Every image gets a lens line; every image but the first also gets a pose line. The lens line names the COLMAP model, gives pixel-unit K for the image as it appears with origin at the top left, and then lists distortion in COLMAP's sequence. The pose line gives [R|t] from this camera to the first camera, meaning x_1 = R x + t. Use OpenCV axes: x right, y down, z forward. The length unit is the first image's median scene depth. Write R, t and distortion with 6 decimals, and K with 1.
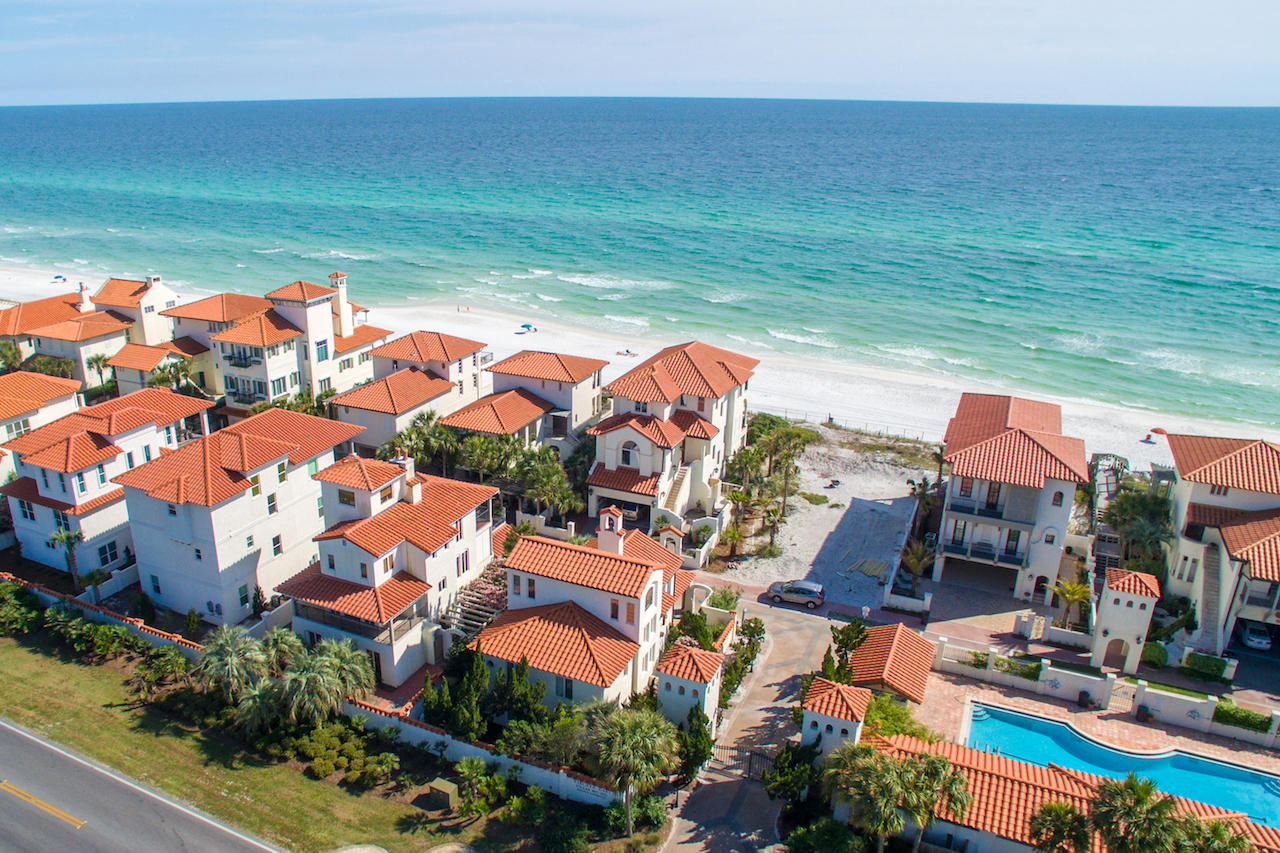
lens RADIAL K [[947.9, 0, 561.6], [0, 947.9, 469.6], [0, 0, 1]] dist [-0.119098, 0.074429]
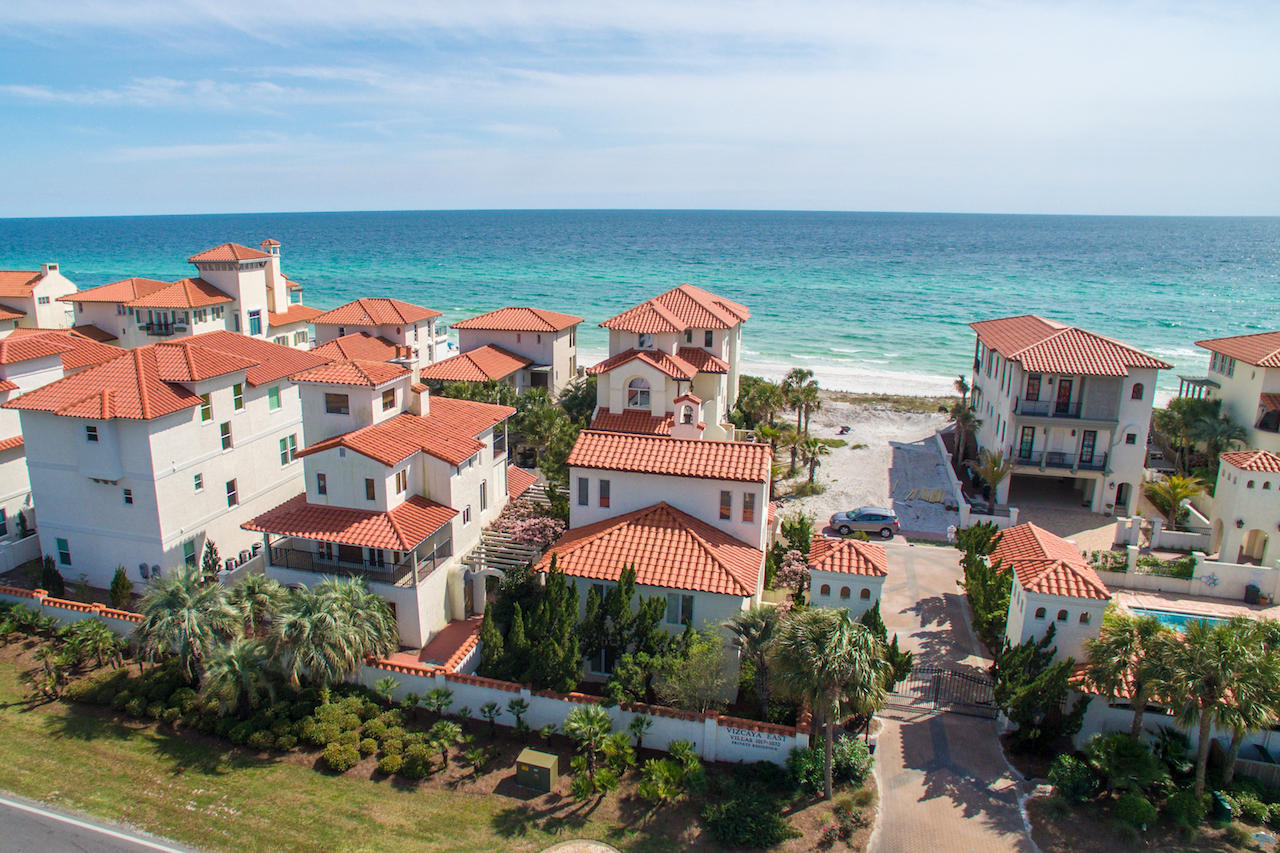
lens RADIAL K [[874.4, 0, 562.3], [0, 874.4, 434.0], [0, 0, 1]] dist [-0.120640, 0.077965]
pose [[0.987990, -0.042385, 0.148591, -0.151037], [0.060923, 0.990595, -0.122517, 0.146808], [-0.142001, 0.130099, 0.981280, 0.289789]]
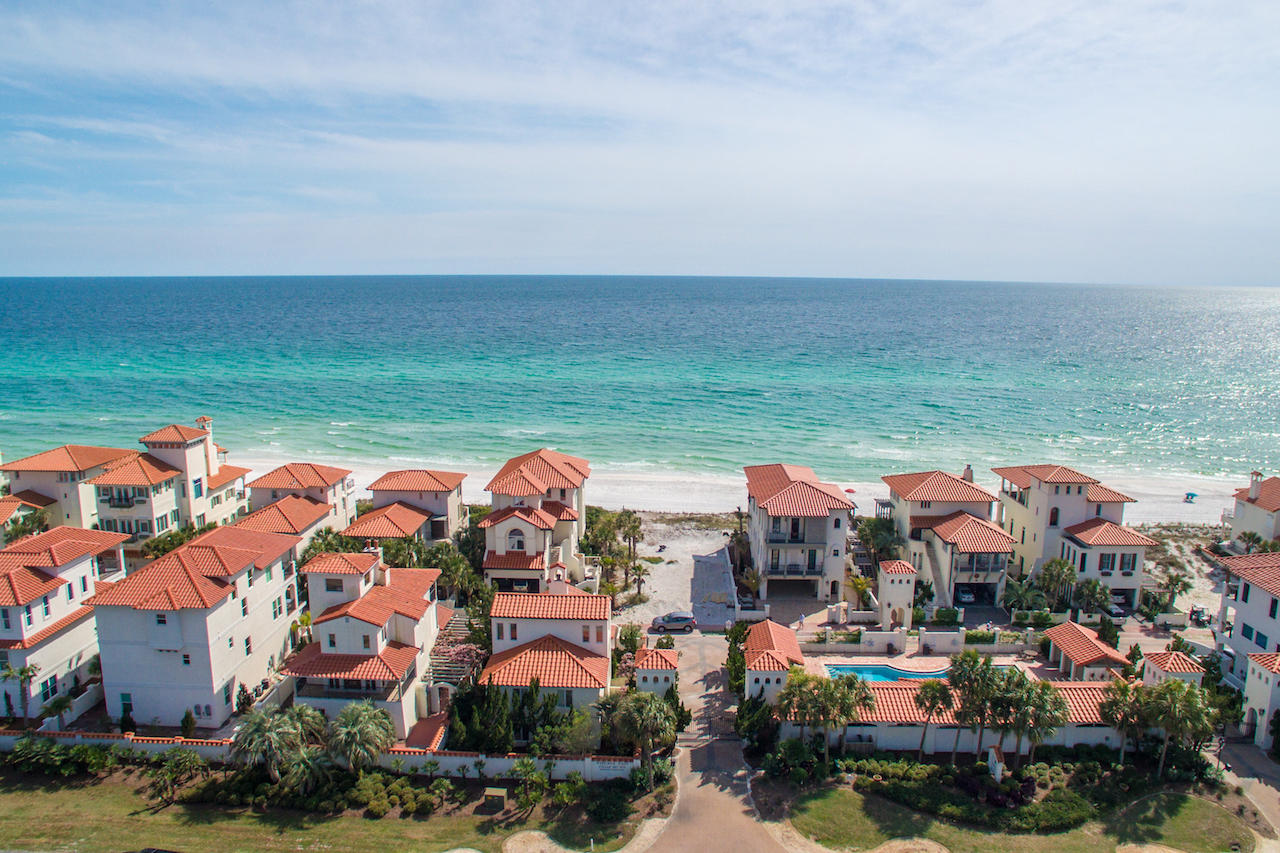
lens RADIAL K [[874.4, 0, 642.9], [0, 874.4, 424.4], [0, 0, 1]] dist [-0.120640, 0.077965]
pose [[0.907863, -0.065008, 0.414197, -0.302312], [0.149722, 0.973036, -0.175453, 0.077796], [-0.391623, 0.221302, 0.893116, -0.133074]]
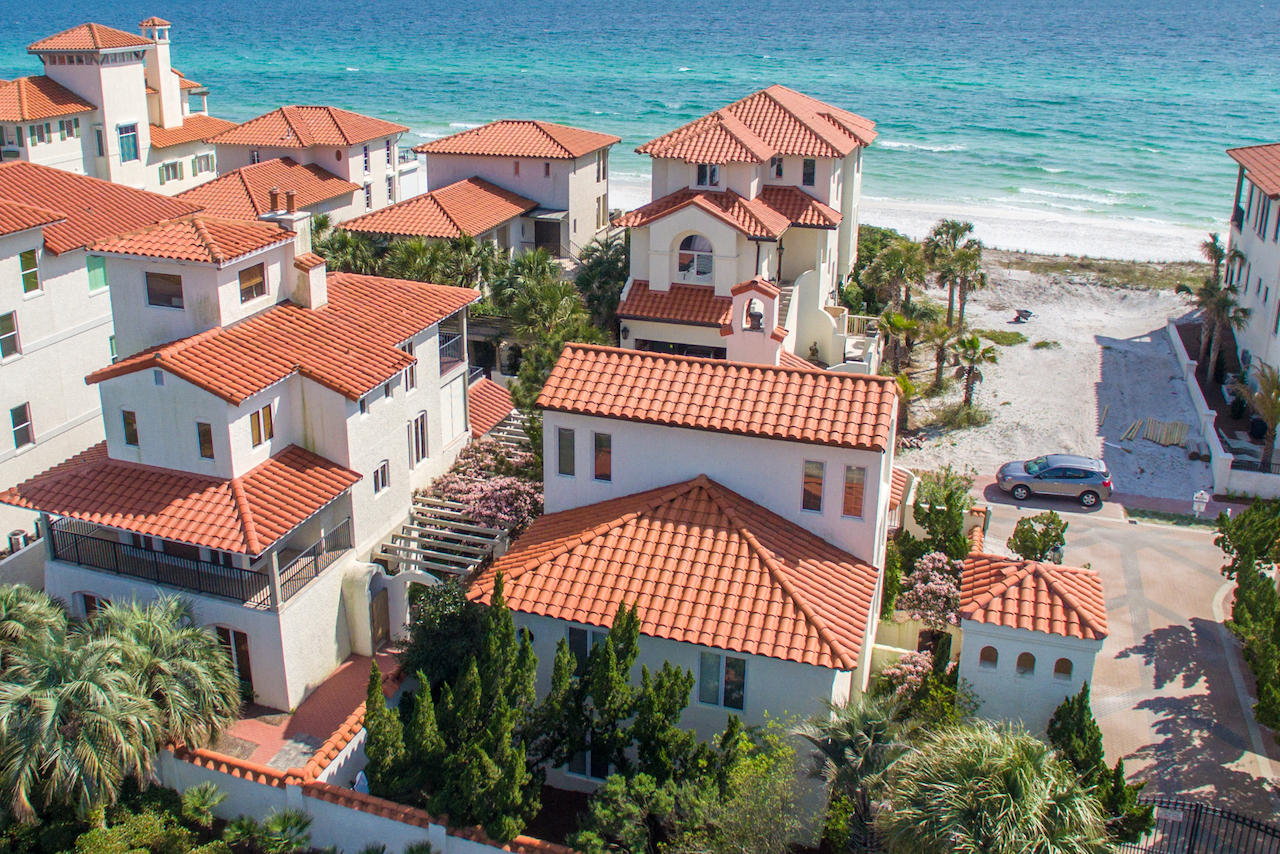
lens RADIAL K [[1175.4, 0, 561.3], [0, 1175.4, 337.4], [0, 0, 1]] dist [-0.090400, 0.000000]
pose [[0.995185, -0.036888, 0.090808, -0.088415], [0.044292, 0.995737, -0.080911, 0.103538], [-0.087436, 0.084543, 0.992576, 0.423877]]
